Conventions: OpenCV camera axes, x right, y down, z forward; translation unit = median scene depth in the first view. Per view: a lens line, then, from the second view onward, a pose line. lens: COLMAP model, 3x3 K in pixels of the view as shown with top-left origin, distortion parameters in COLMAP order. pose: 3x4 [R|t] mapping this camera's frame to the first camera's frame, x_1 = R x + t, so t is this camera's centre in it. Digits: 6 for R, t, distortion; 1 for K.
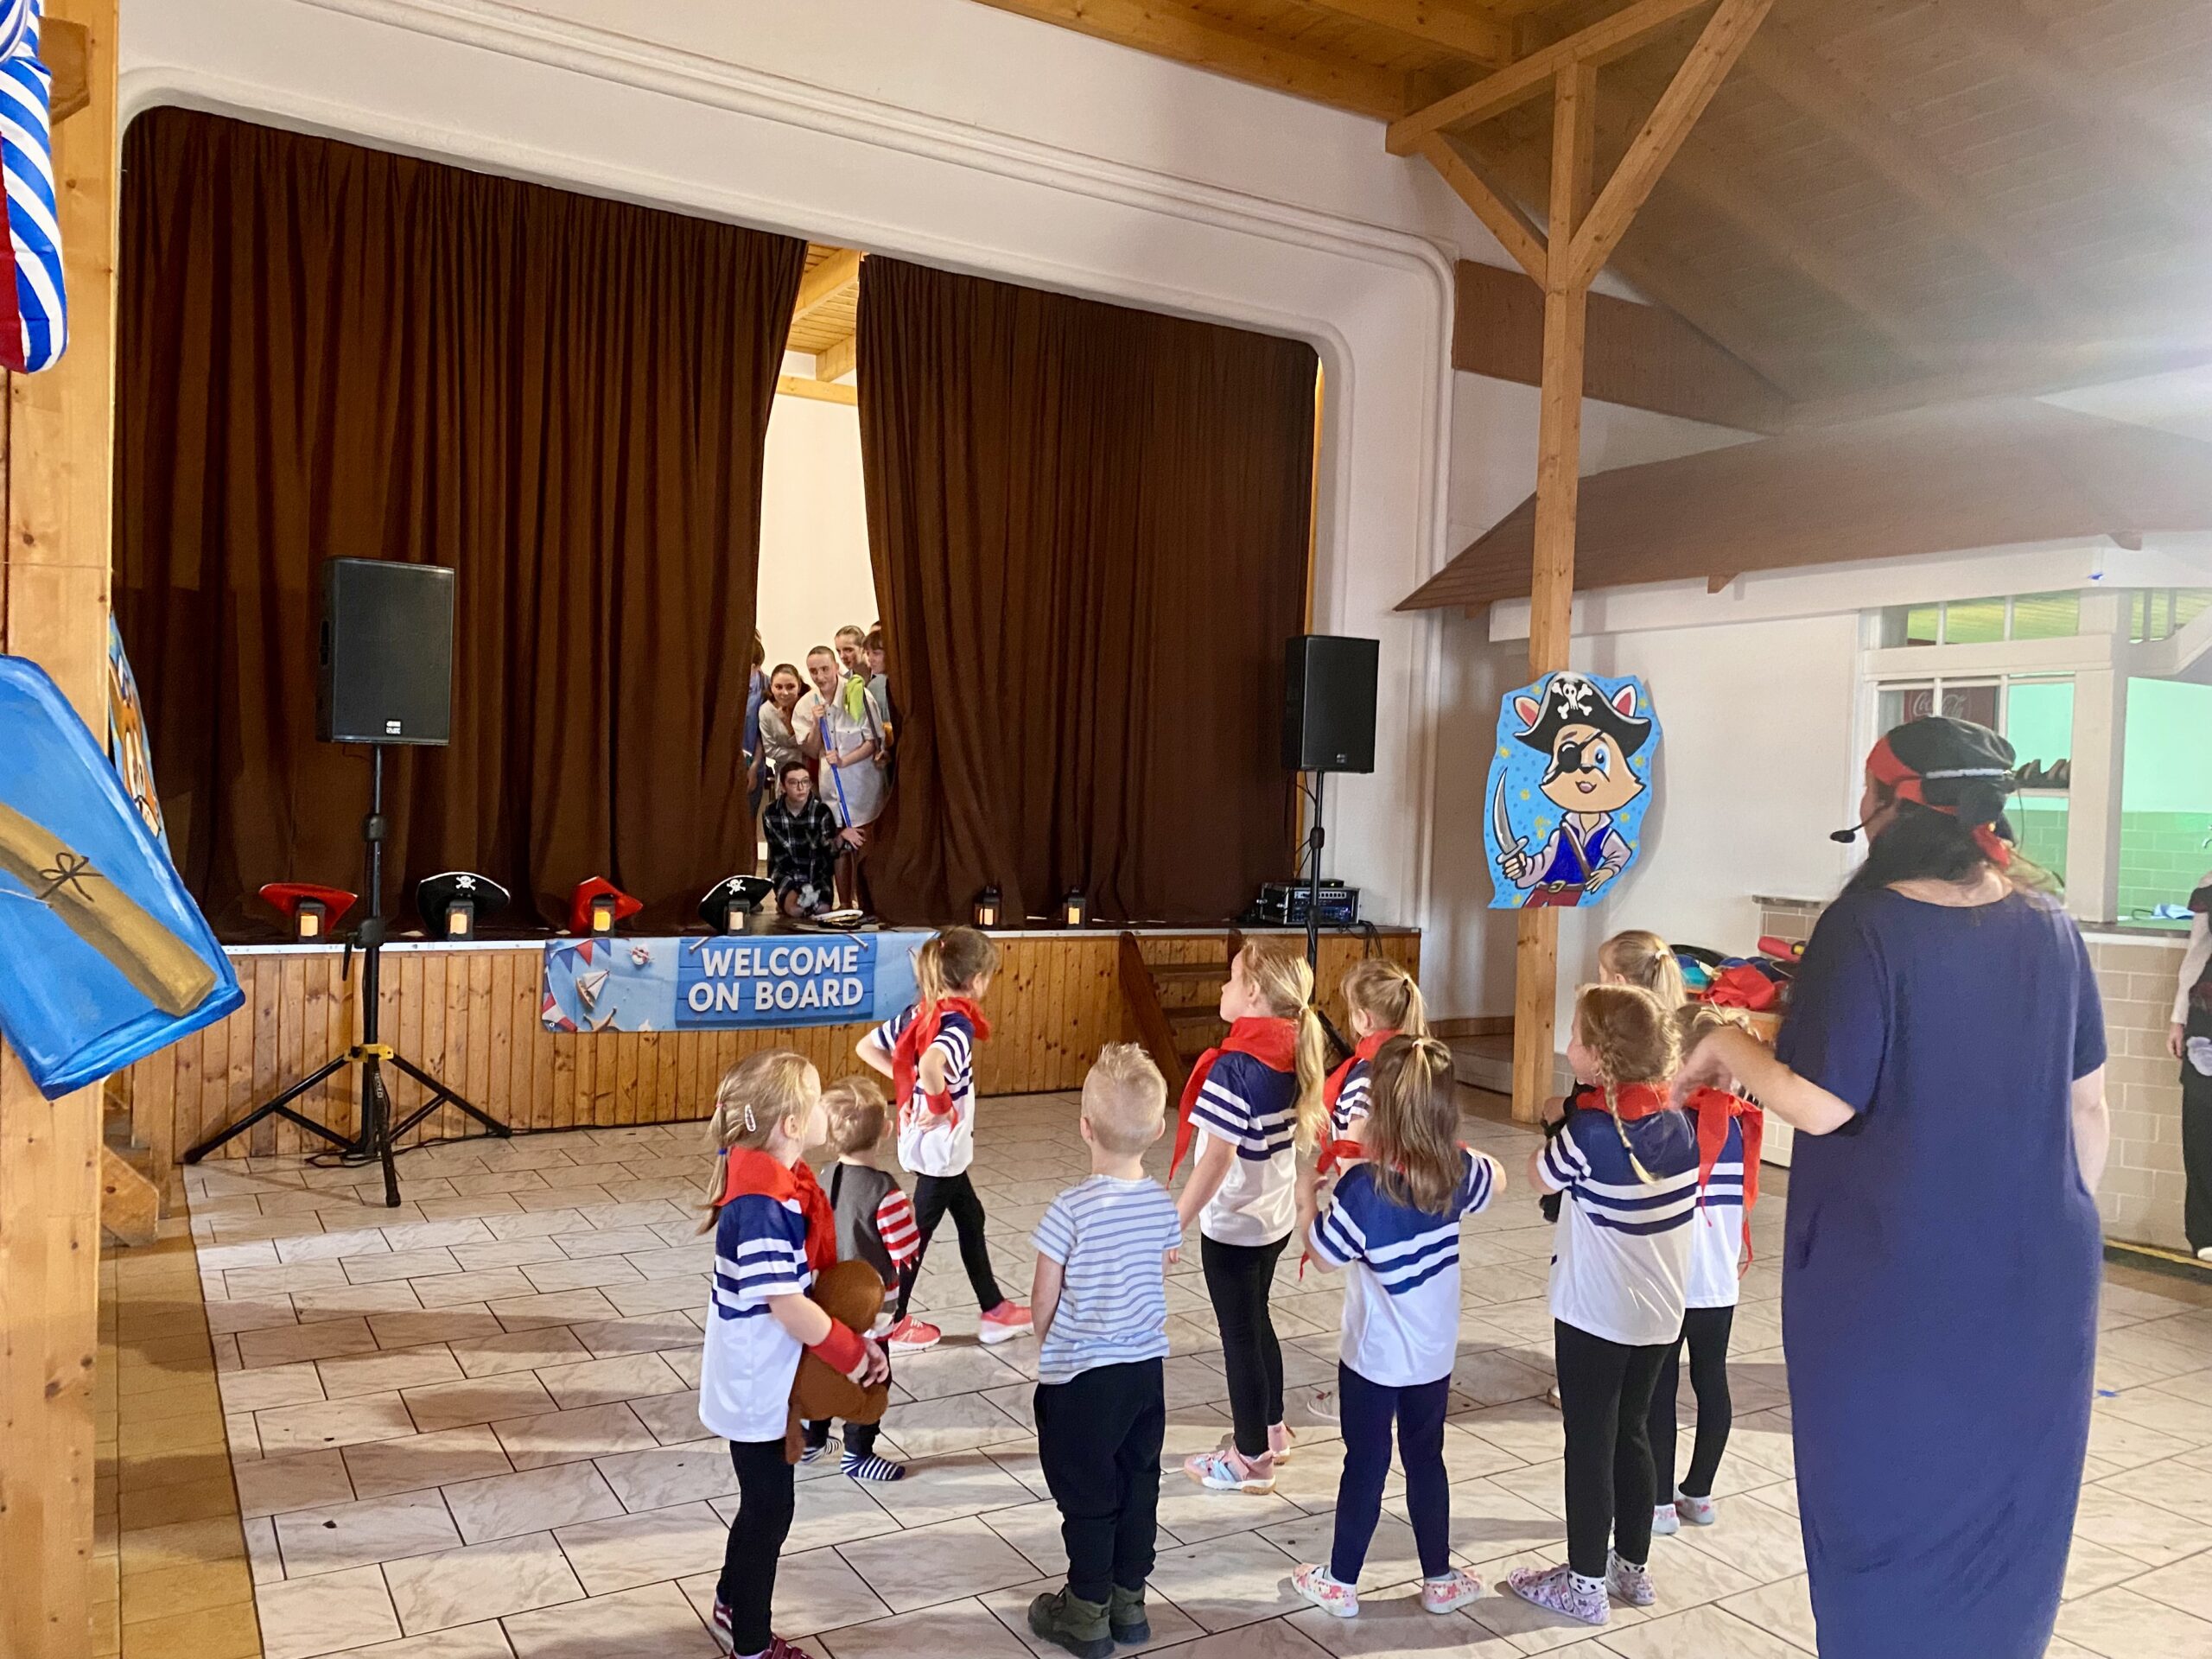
lens RADIAL K [[1683.2, 0, 1108.9], [0, 1683.2, 821.0], [0, 0, 1]] dist [0.024144, -0.019356]
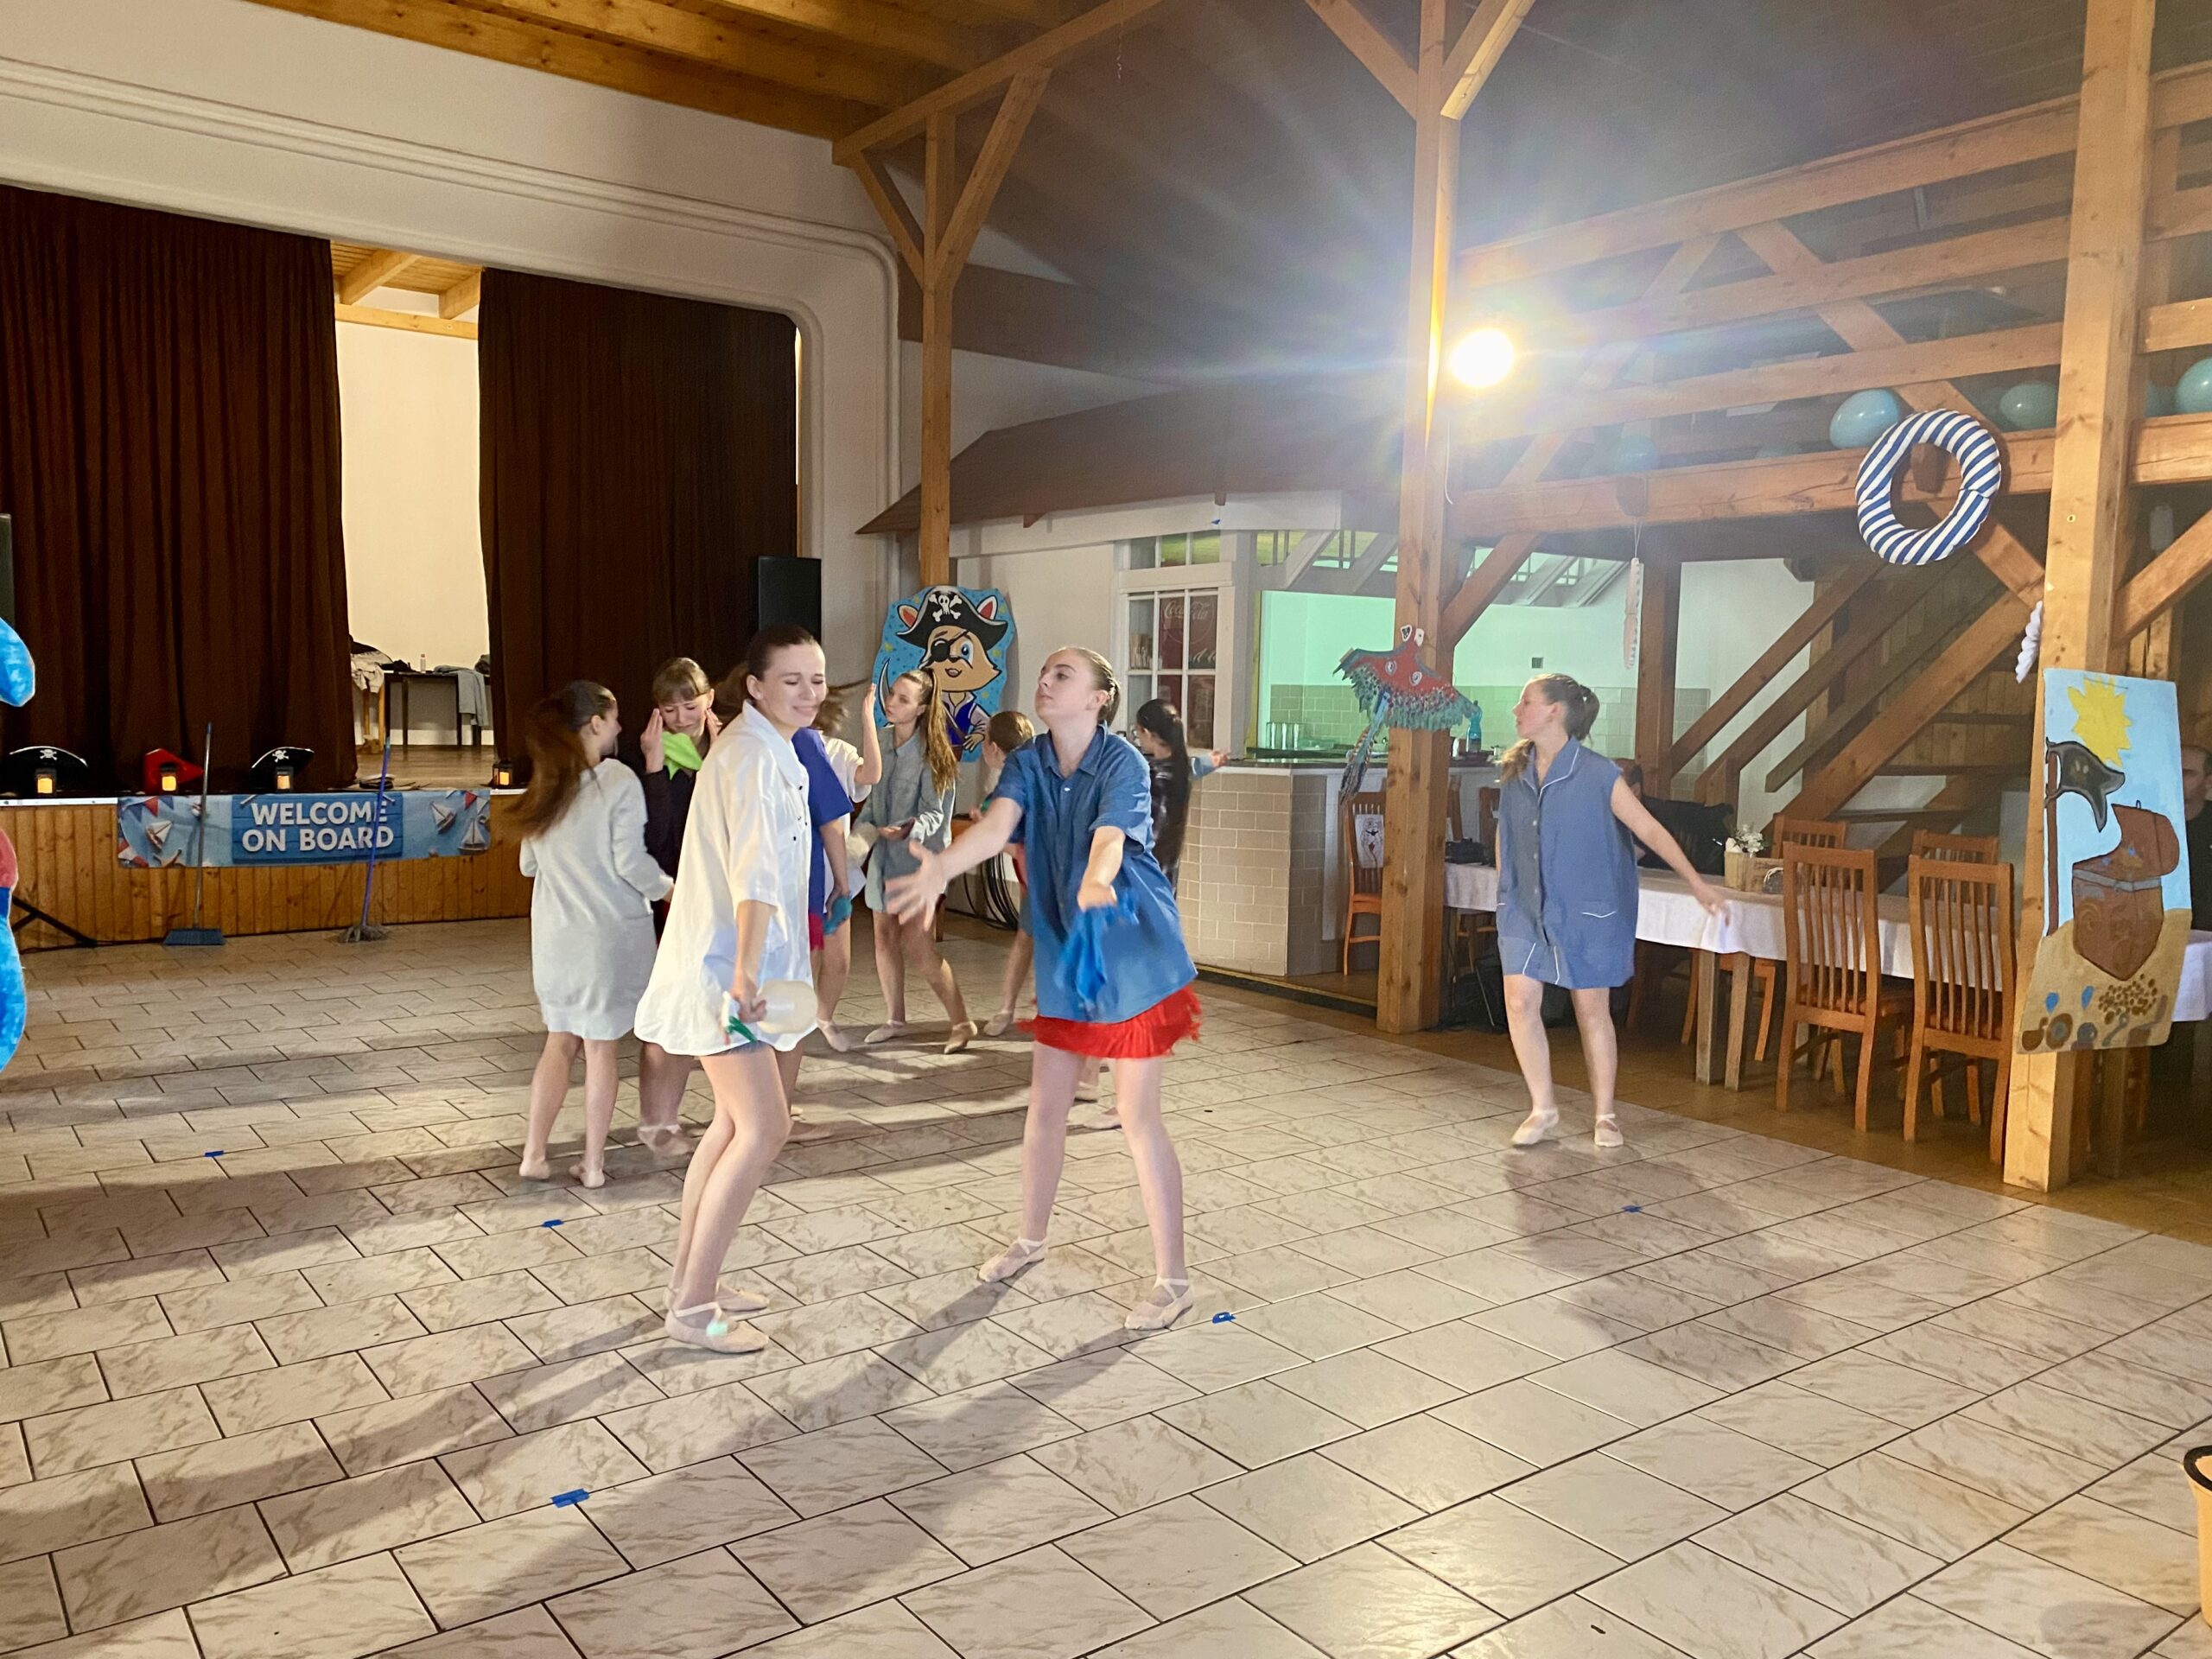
lens RADIAL K [[1683.2, 0, 1098.7], [0, 1683.2, 840.8], [0, 0, 1]] dist [0.024144, -0.019356]
pose [[0.992743, -0.022868, 0.118064, 0.238224], [0.014195, 0.997173, 0.073786, 0.016254], [-0.119417, -0.071574, 0.990261, -0.351722]]
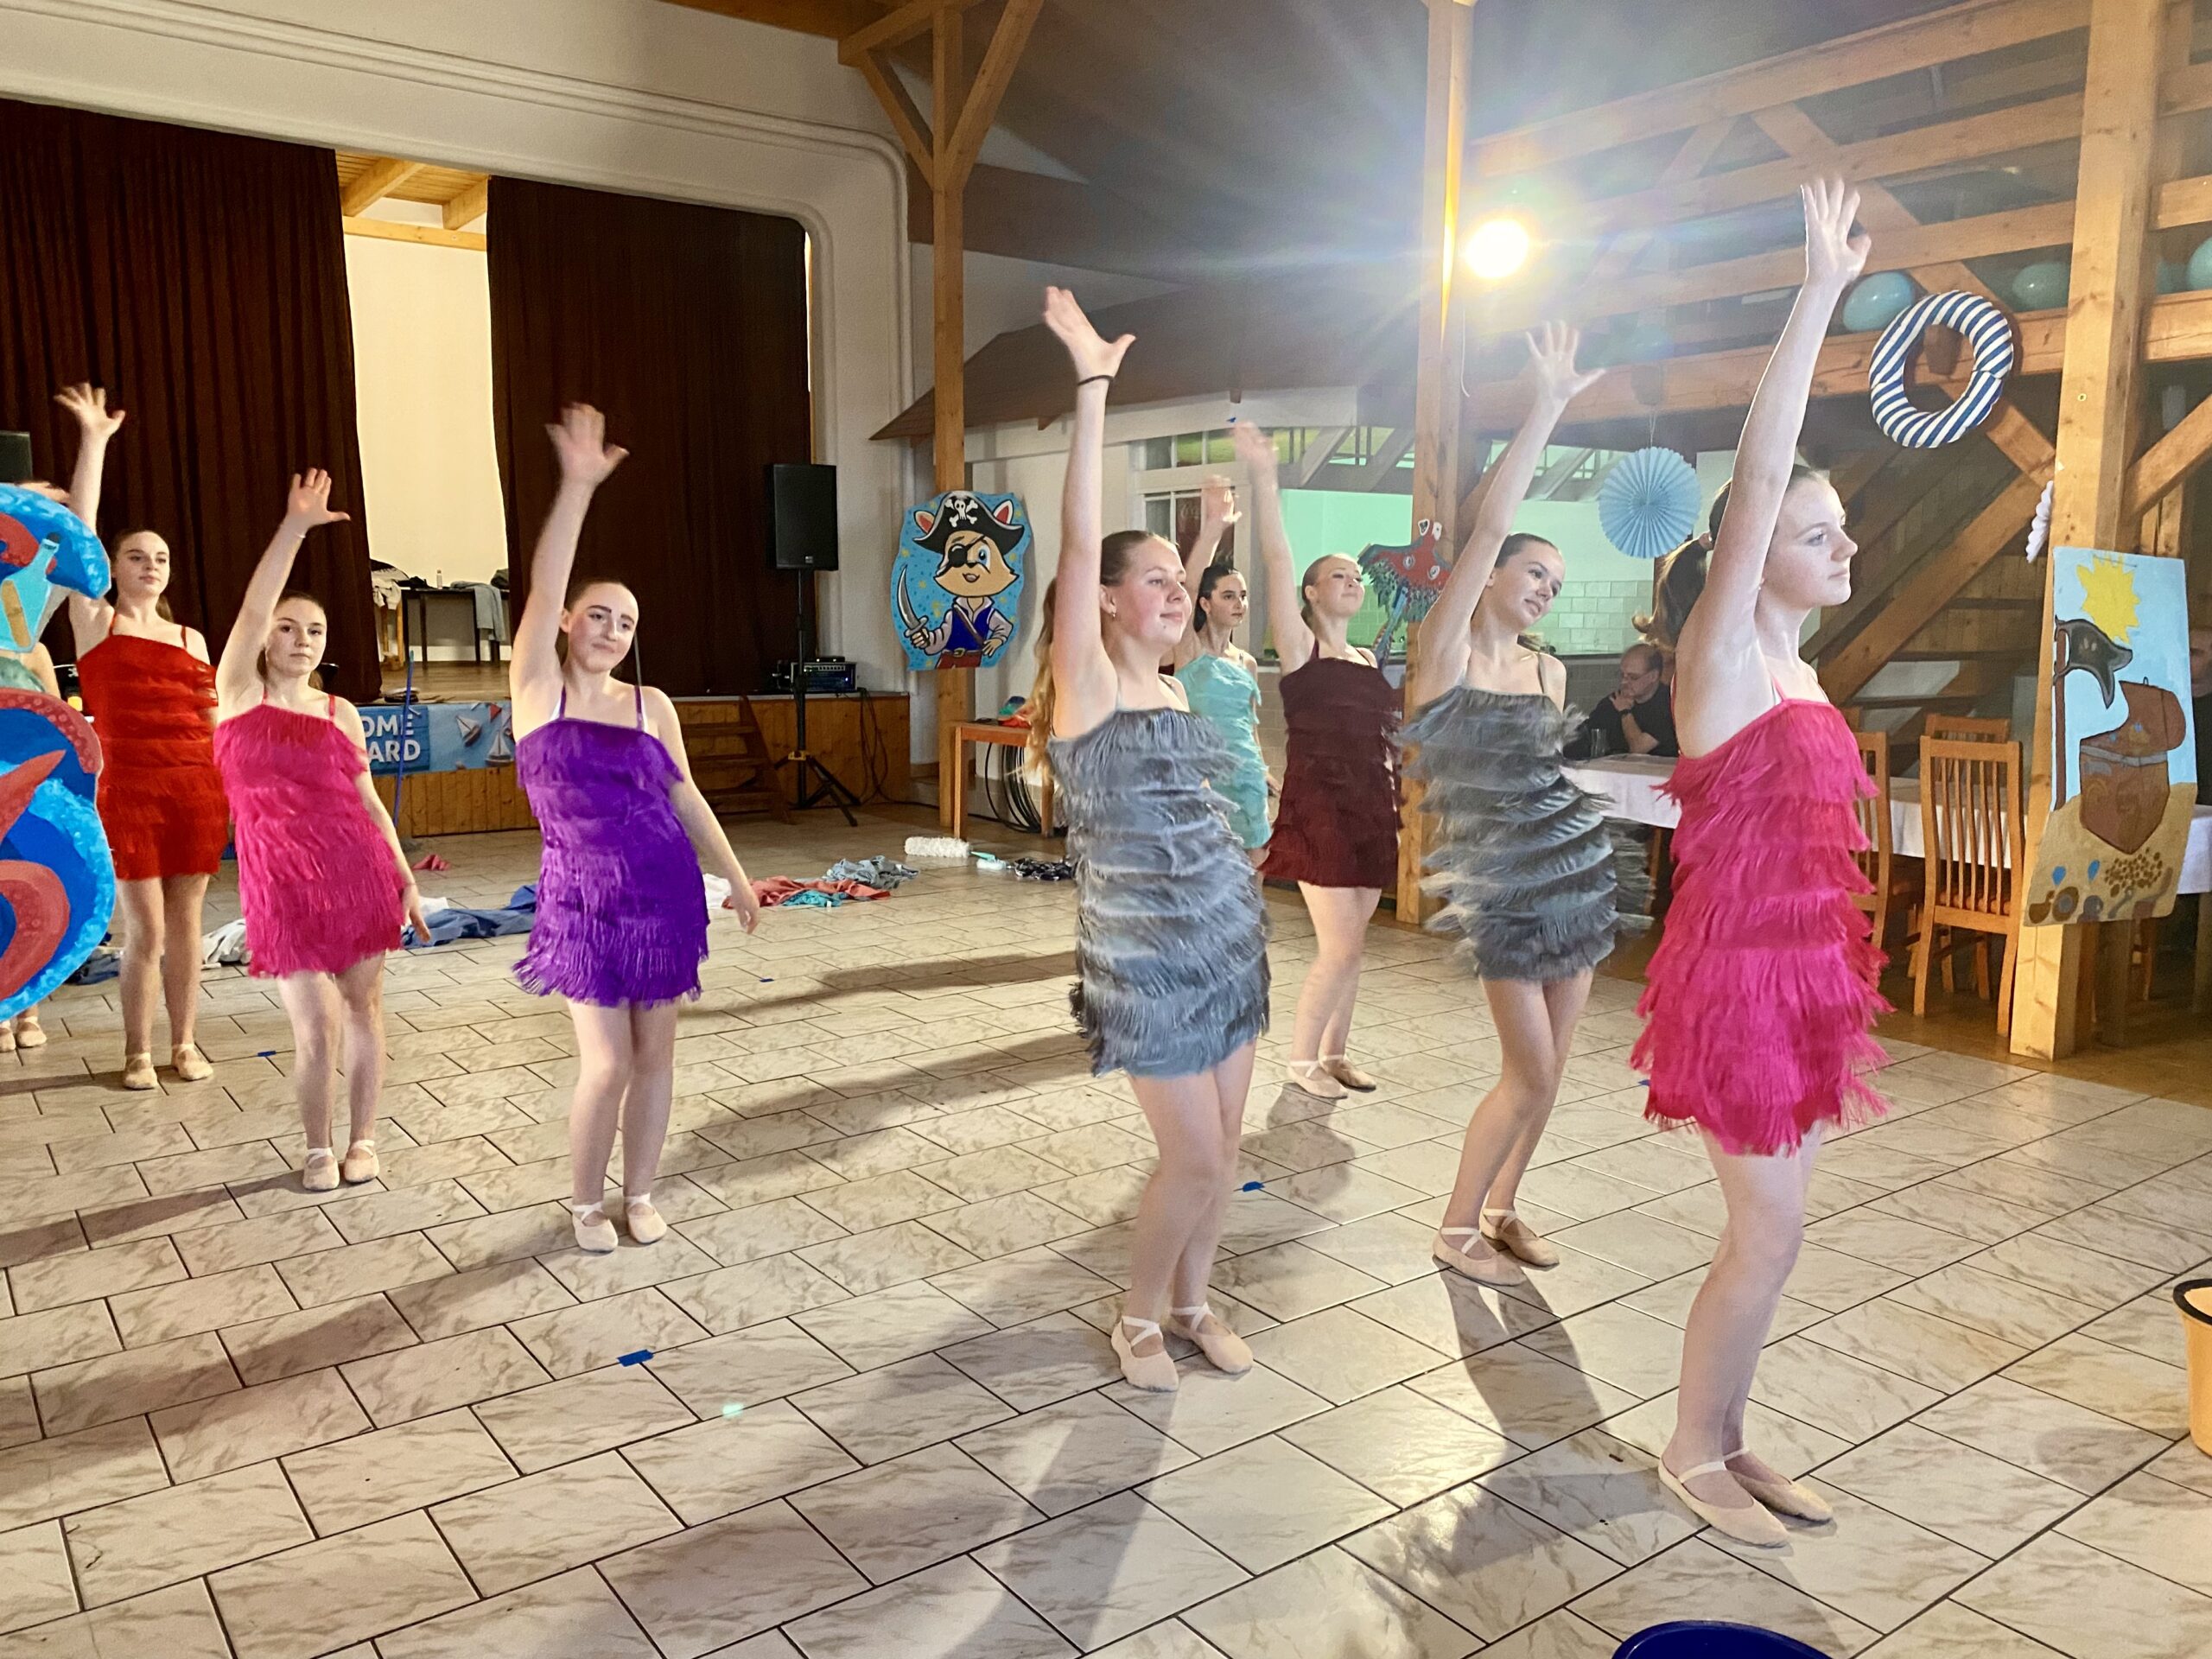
lens RADIAL K [[1683.2, 0, 1112.7], [0, 1683.2, 826.7], [0, 0, 1]] dist [0.024144, -0.019356]
pose [[0.992332, -0.044557, 0.115288, 0.232695], [0.030872, 0.992548, 0.117877, 0.022364], [-0.119682, -0.113414, 0.986313, -0.364931]]
